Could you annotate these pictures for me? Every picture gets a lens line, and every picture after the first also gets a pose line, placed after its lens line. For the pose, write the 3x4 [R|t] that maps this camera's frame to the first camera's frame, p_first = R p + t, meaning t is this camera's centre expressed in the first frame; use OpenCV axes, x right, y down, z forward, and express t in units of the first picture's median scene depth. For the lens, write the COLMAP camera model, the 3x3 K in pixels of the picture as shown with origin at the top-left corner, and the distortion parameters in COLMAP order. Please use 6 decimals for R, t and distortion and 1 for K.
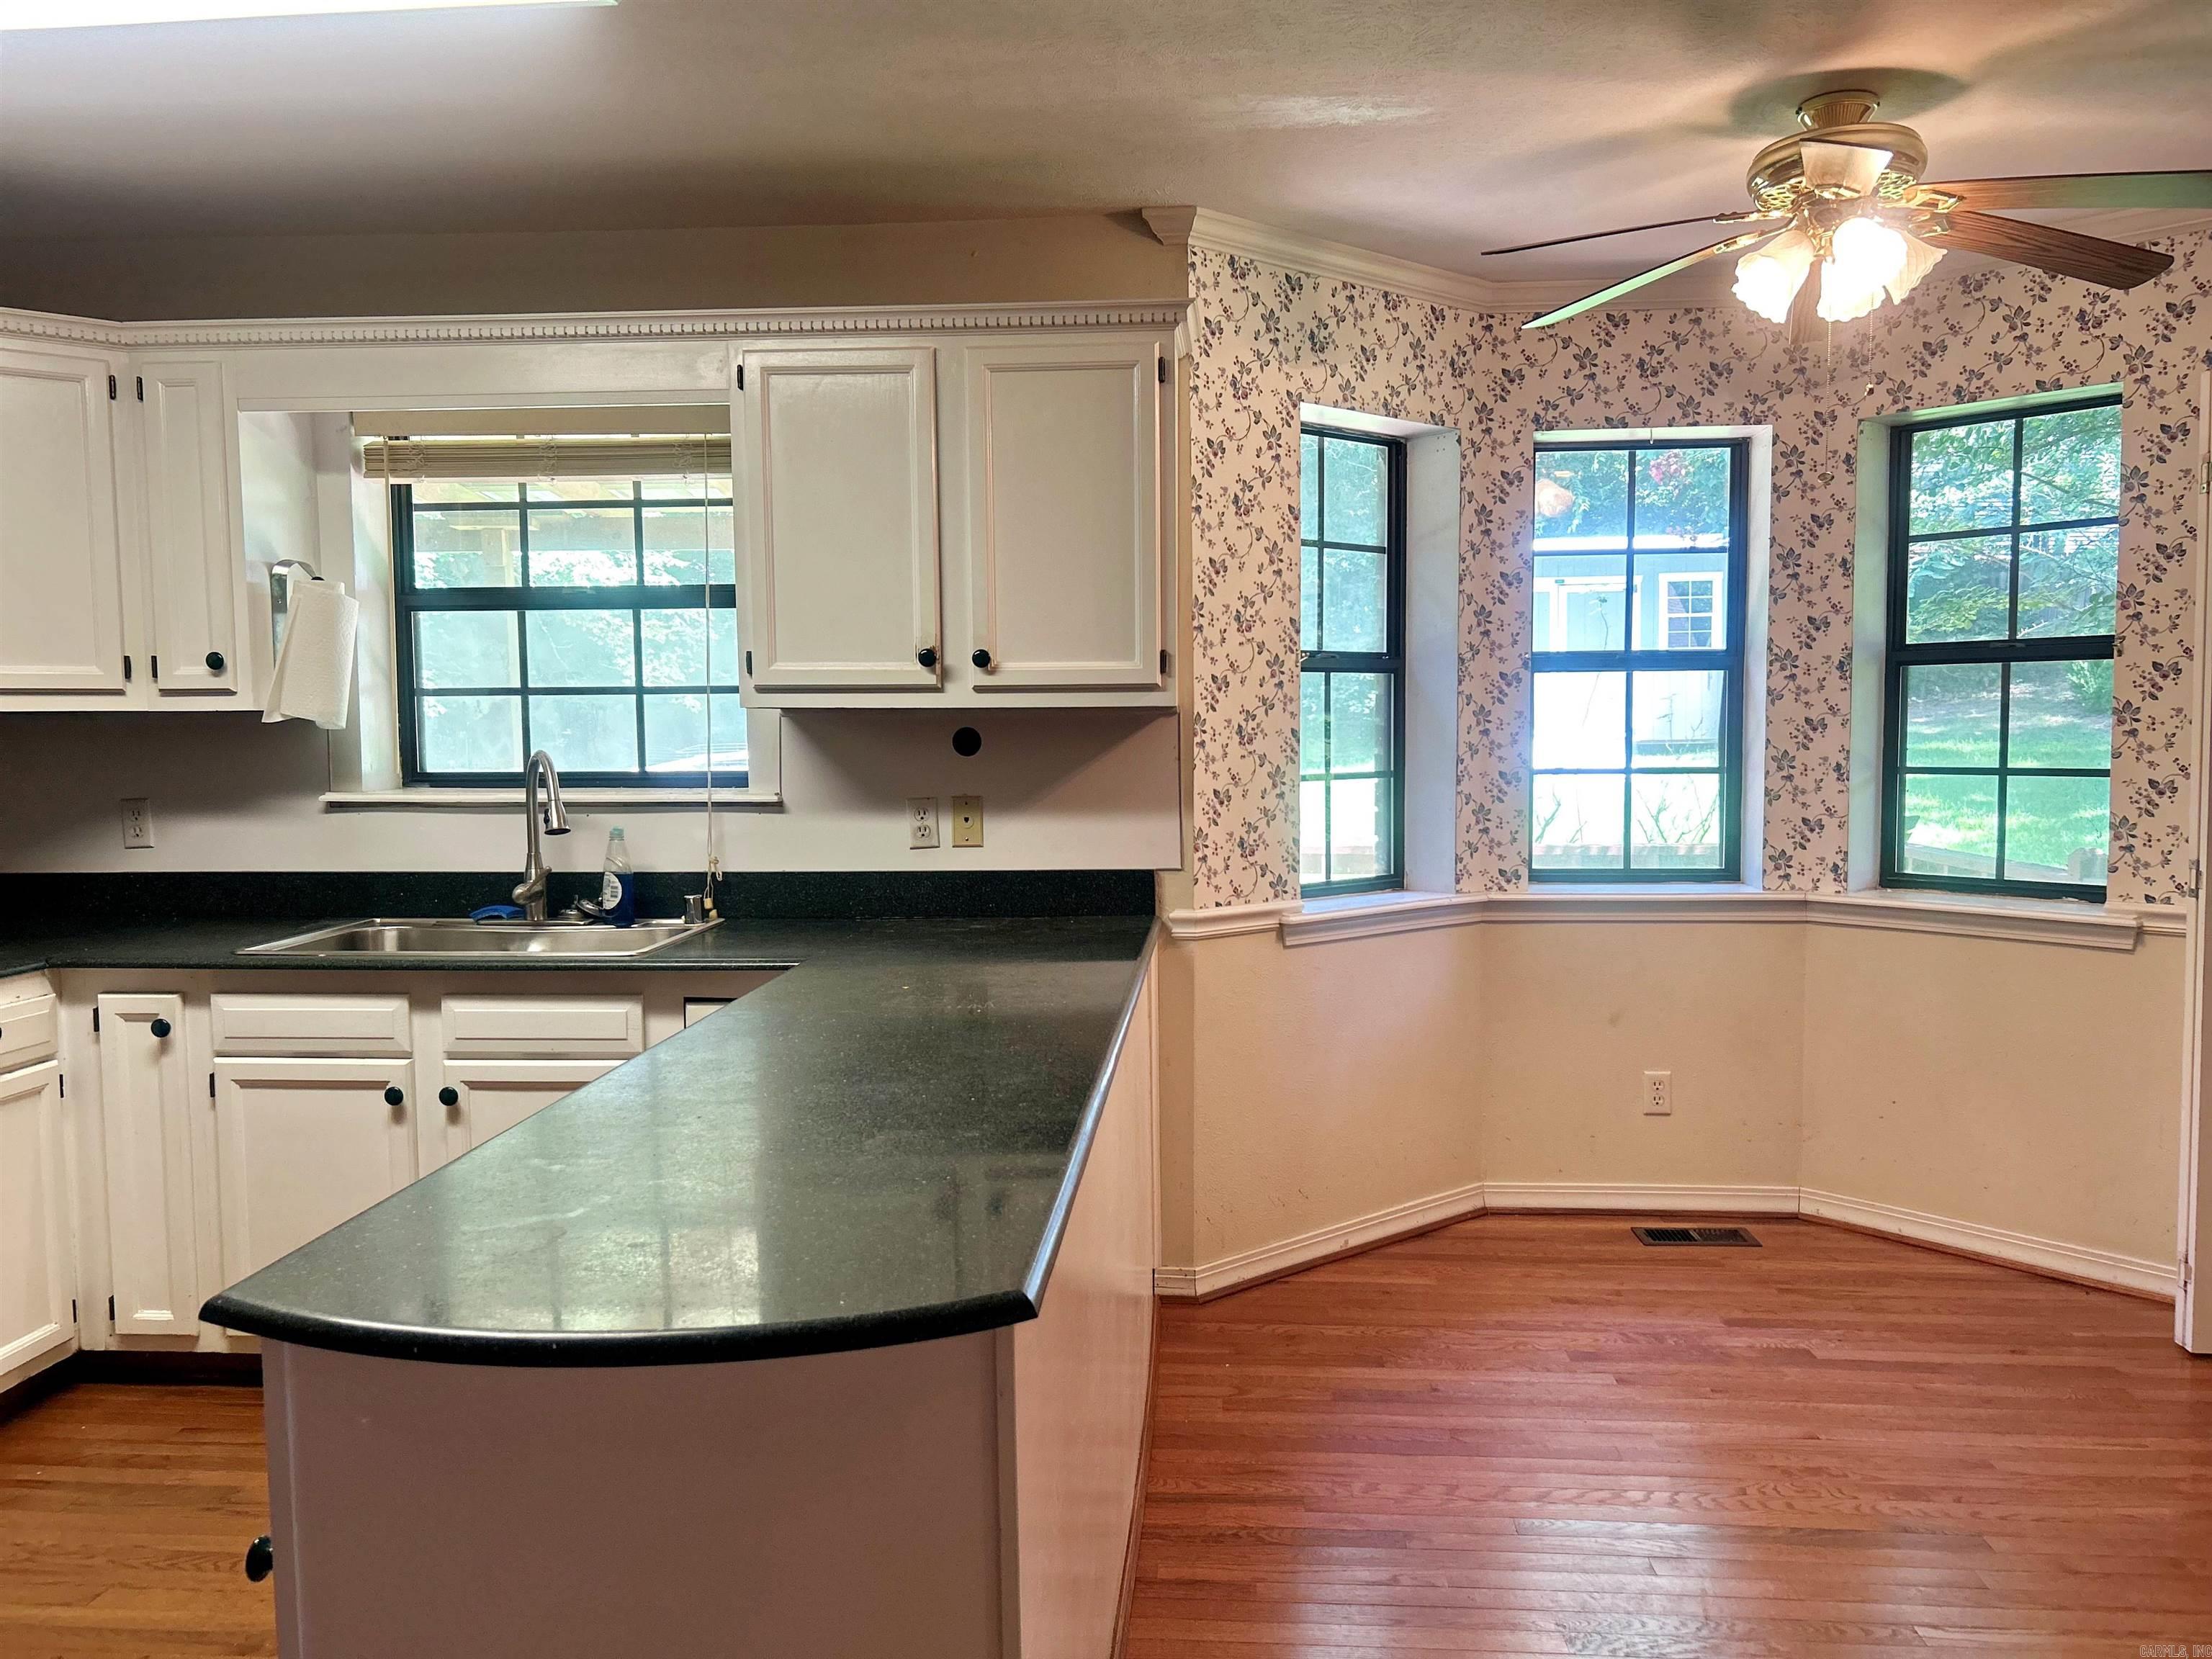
lens RADIAL K [[1674.2, 0, 1110.6], [0, 1674.2, 844.0], [0, 0, 1]] dist [0.057184, -0.060464]
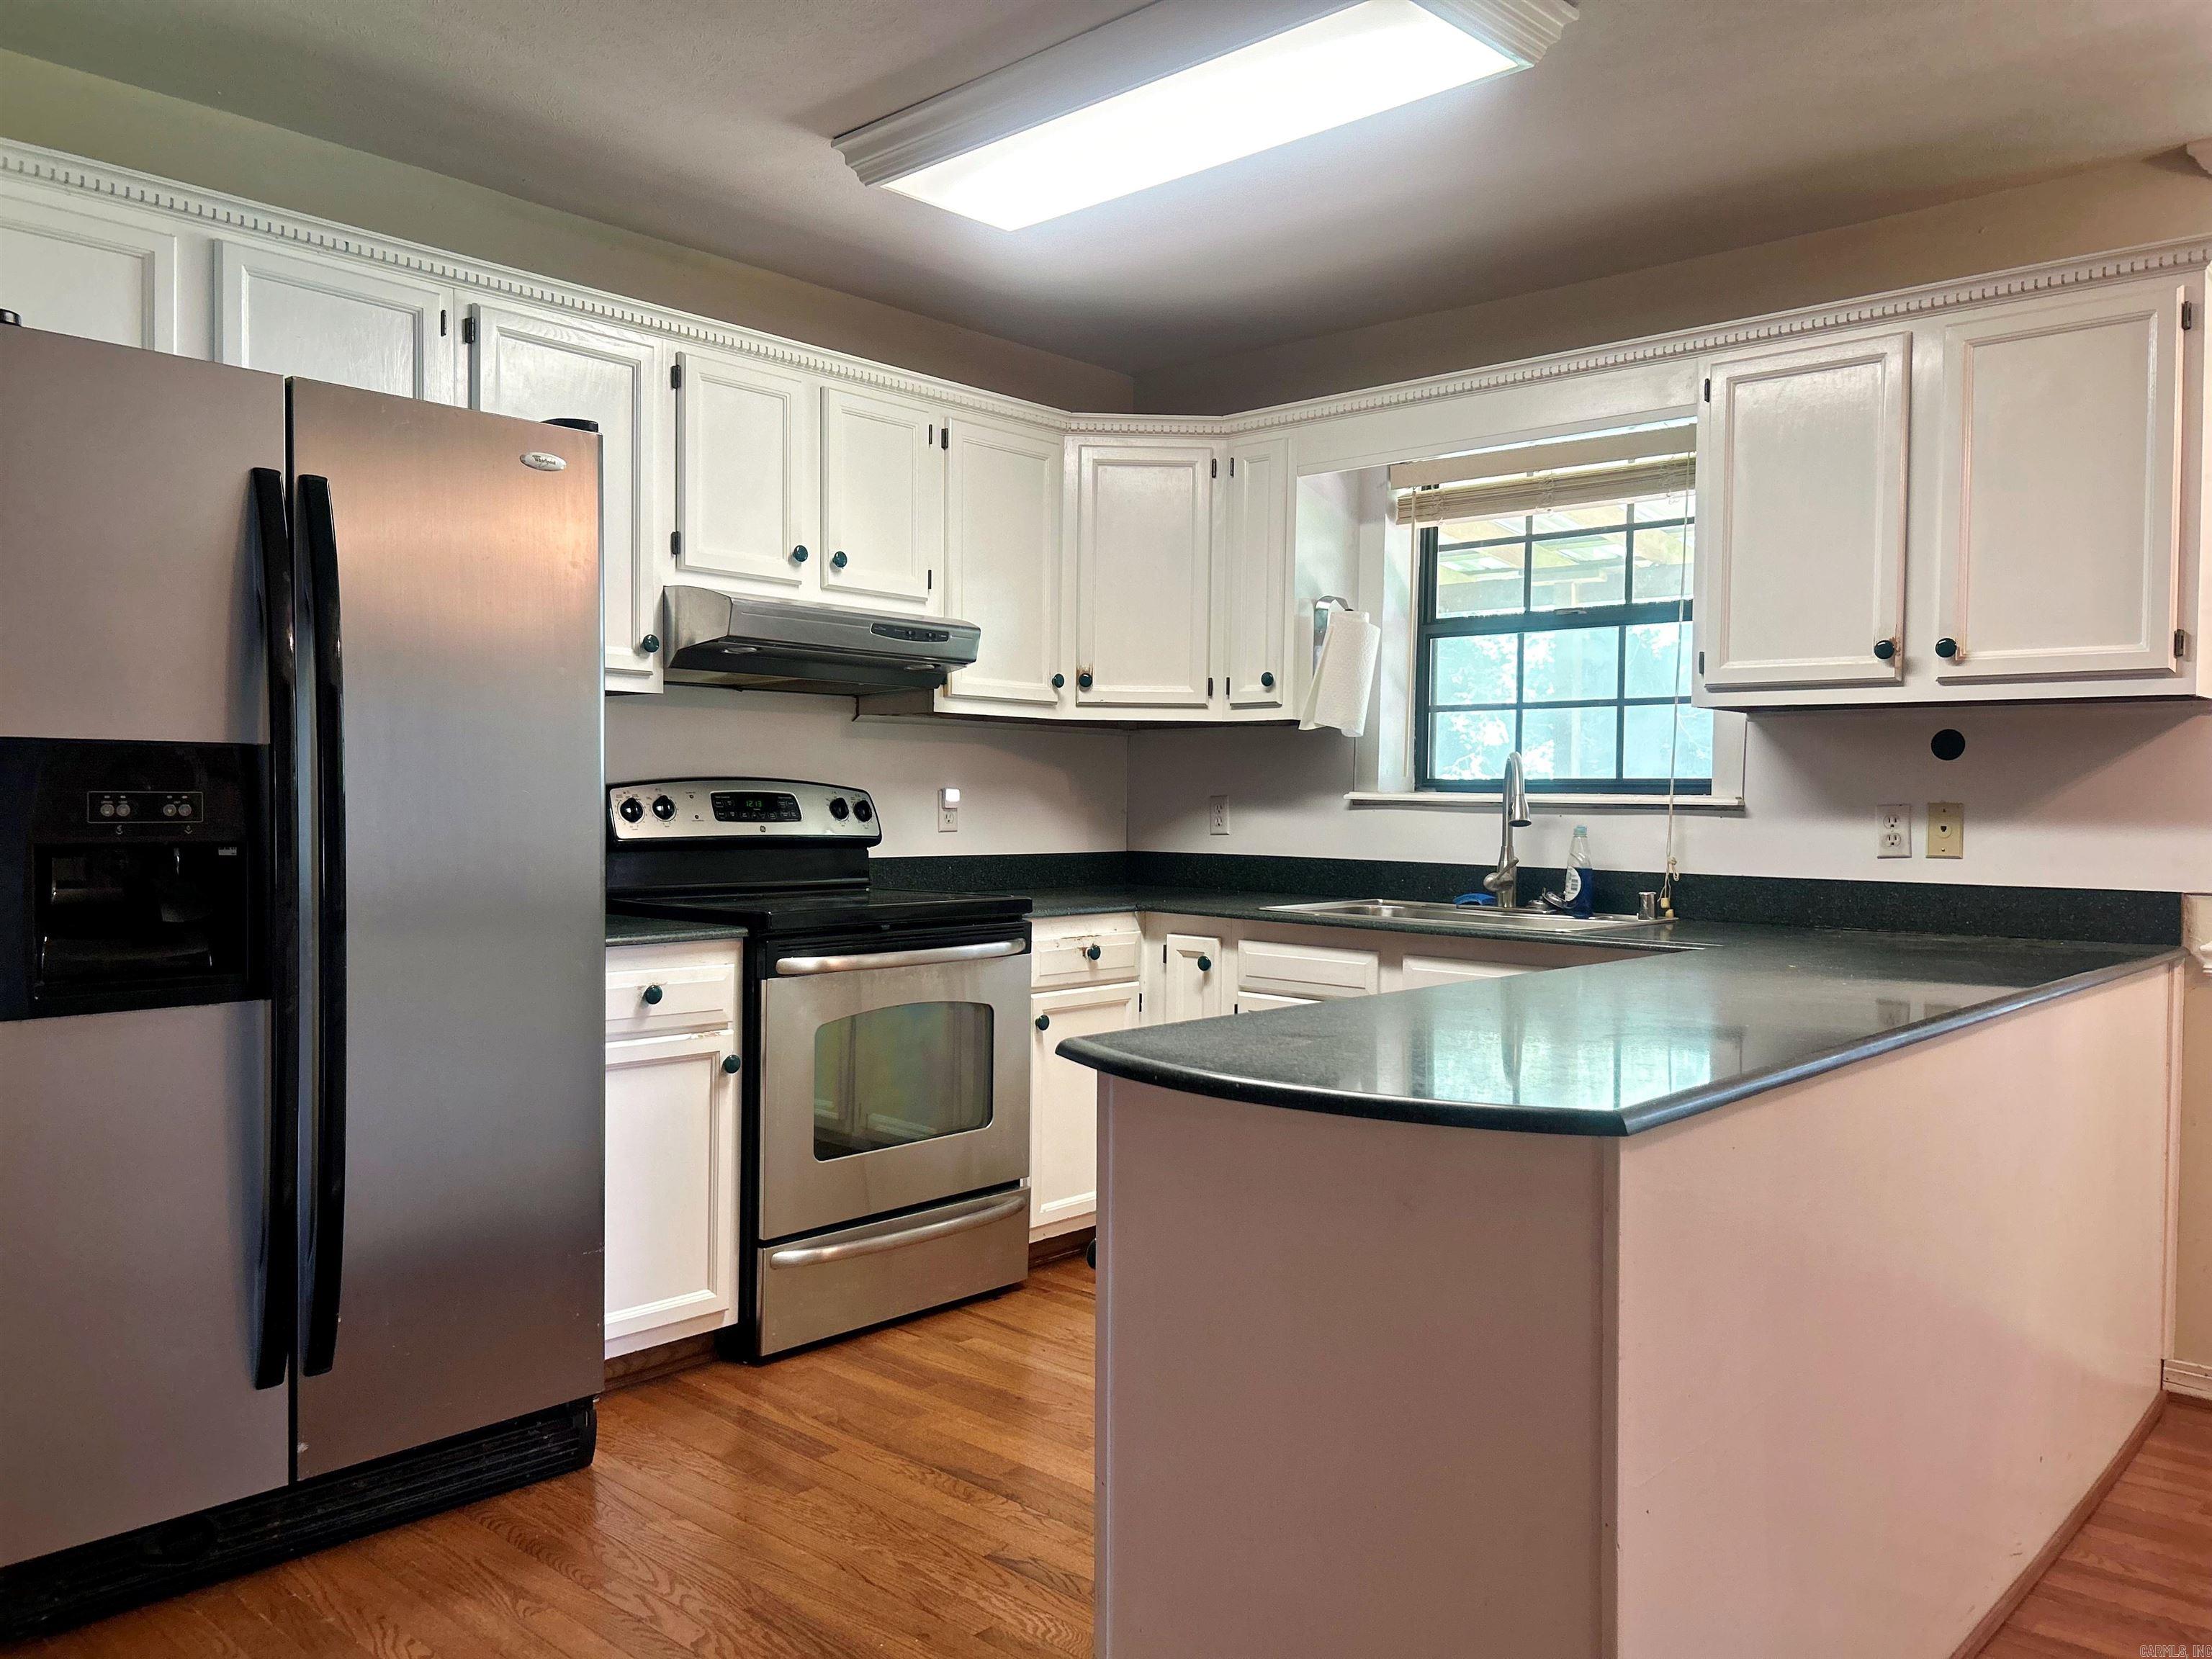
lens RADIAL K [[1674.2, 0, 1091.3], [0, 1674.2, 834.4], [0, 0, 1]] dist [0.057184, -0.060464]
pose [[0.783427, 0.031454, -0.620687, 0.125482], [-0.066070, 0.997274, -0.032856, 0.050766], [0.617961, 0.066750, 0.783370, -0.031920]]
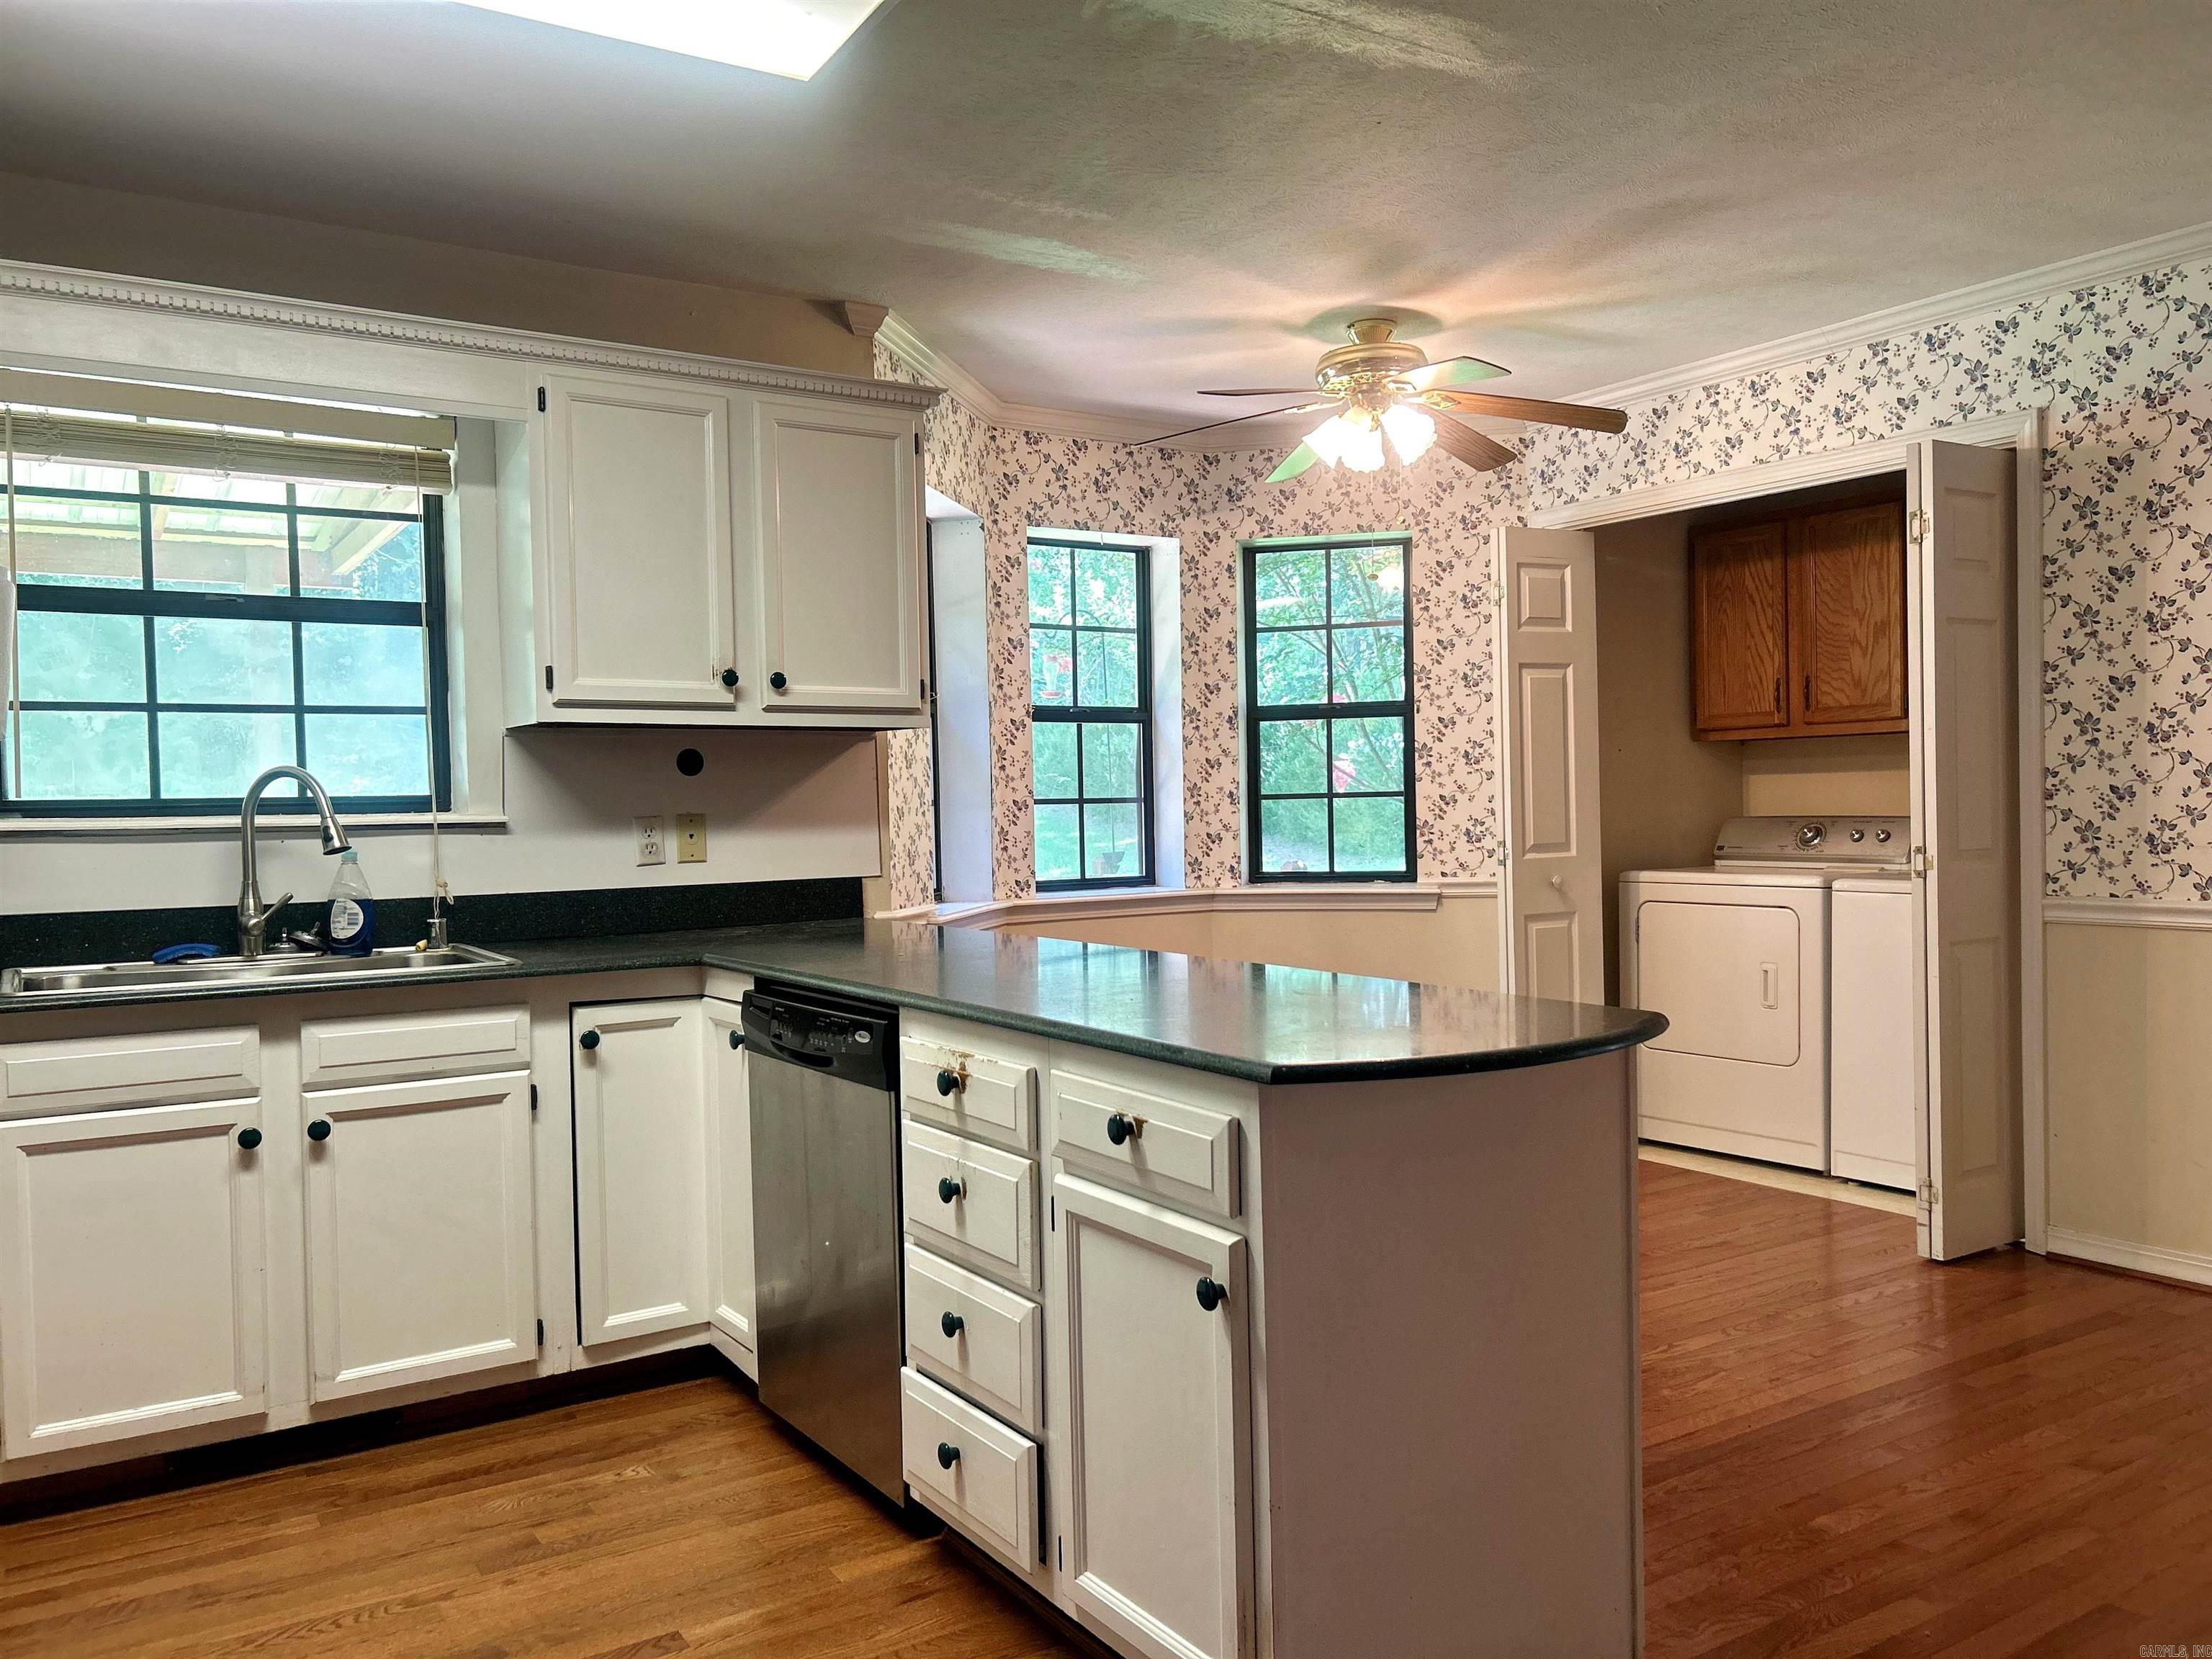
lens RADIAL K [[1674.2, 0, 1111.2], [0, 1674.2, 839.6], [0, 0, 1]] dist [0.057184, -0.060464]
pose [[0.795845, -0.019946, 0.605171, -0.513107], [0.057342, 0.997448, -0.042534, 0.047393], [-0.602779, 0.068552, 0.794958, -0.002369]]
